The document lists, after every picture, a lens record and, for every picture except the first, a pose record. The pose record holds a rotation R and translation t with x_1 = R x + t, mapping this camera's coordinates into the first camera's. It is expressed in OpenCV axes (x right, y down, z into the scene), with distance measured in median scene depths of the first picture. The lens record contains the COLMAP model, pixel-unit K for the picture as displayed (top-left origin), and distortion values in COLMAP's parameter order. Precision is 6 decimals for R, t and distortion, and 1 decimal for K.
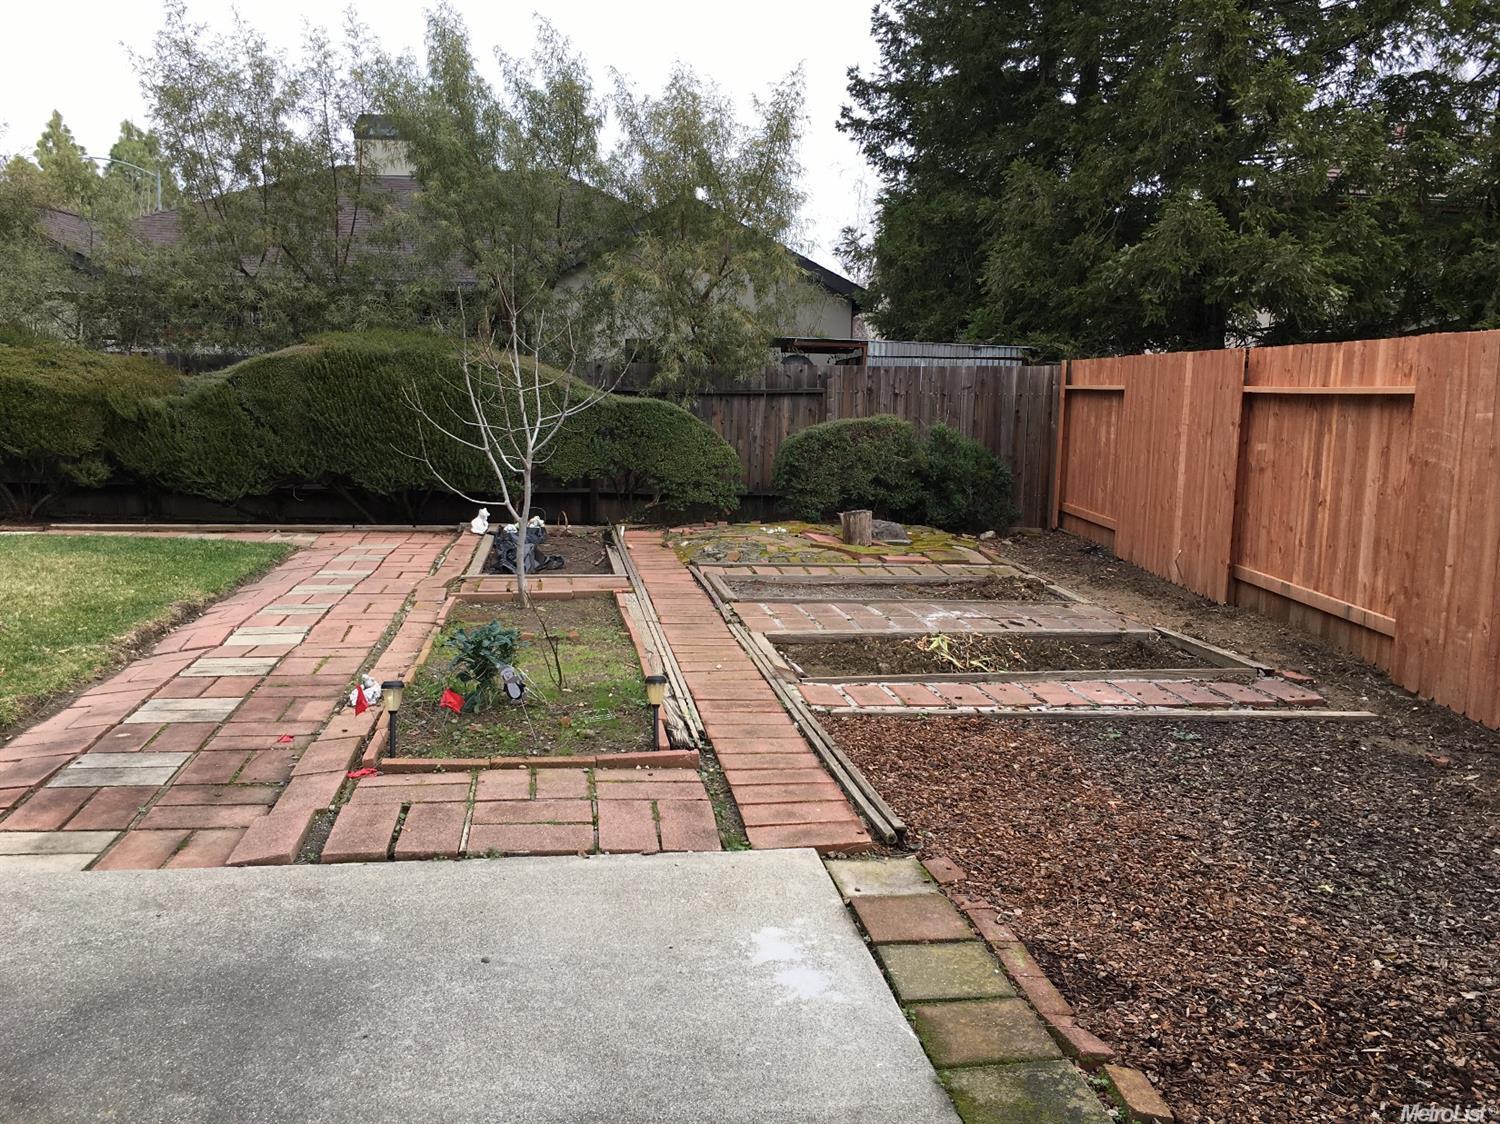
lens RADIAL K [[1275.9, 0, 750.0], [0, 1275.9, 562.0], [0, 0, 1]] dist [0.079770, -0.112372]
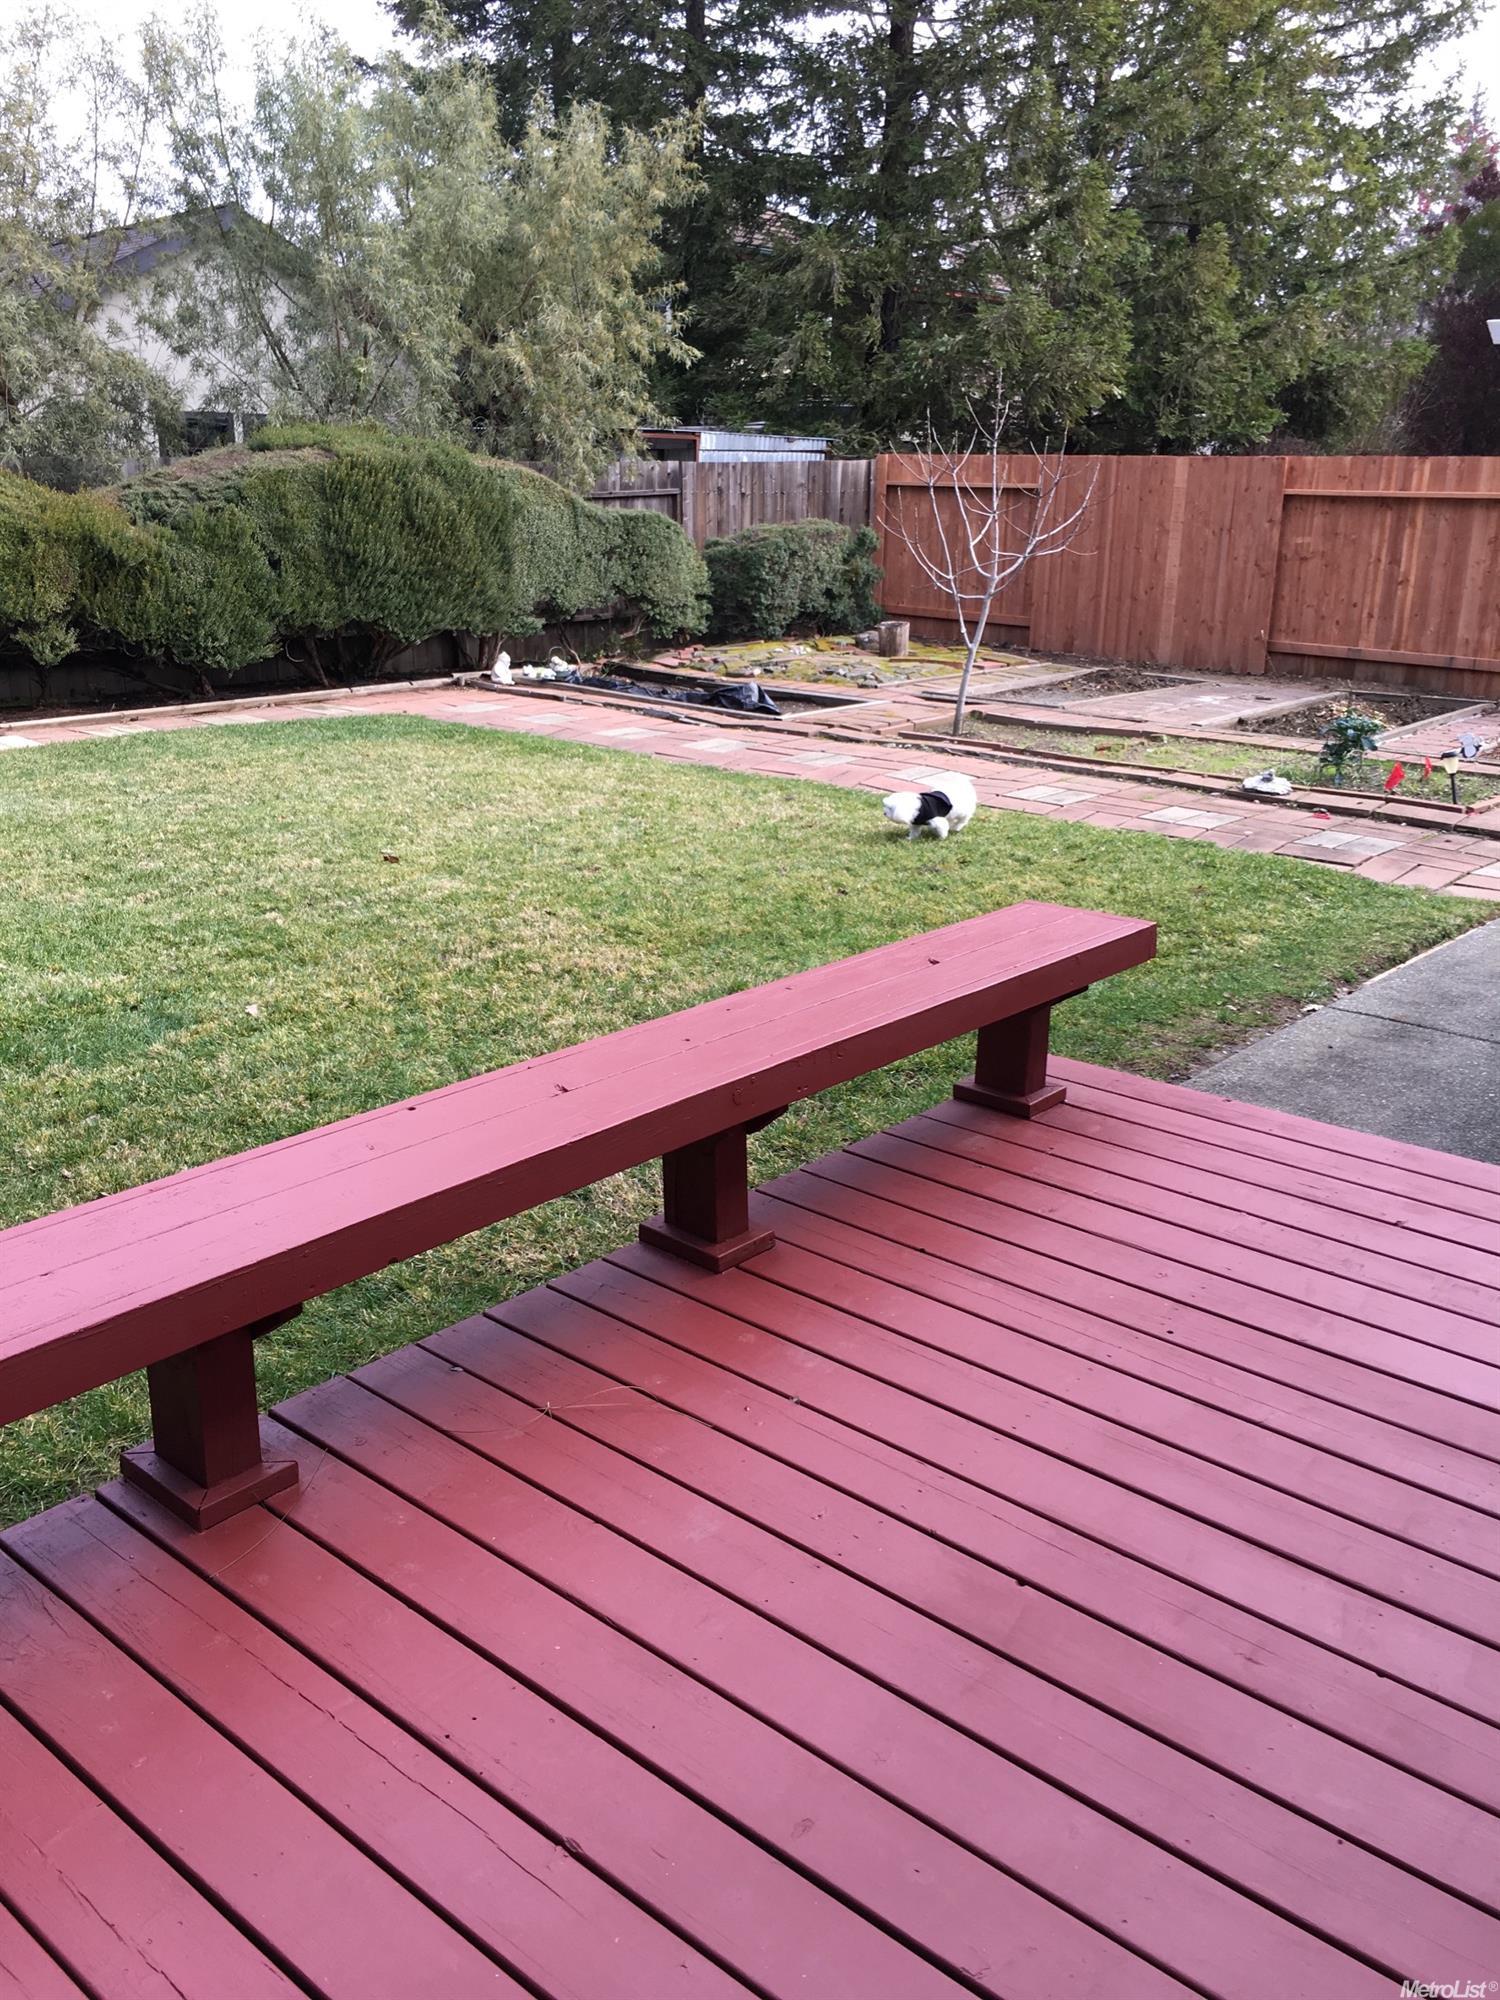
lens RADIAL K [[1701.2, 0, 750.0], [0, 1701.2, 1000.0], [0, 0, 1]] dist [0.079770, -0.112372]
pose [[0.760198, -0.207085, 0.615804, -1.149159], [0.093605, 0.972863, 0.211605, -0.060092], [-0.642913, -0.103219, 0.758953, 0.043502]]
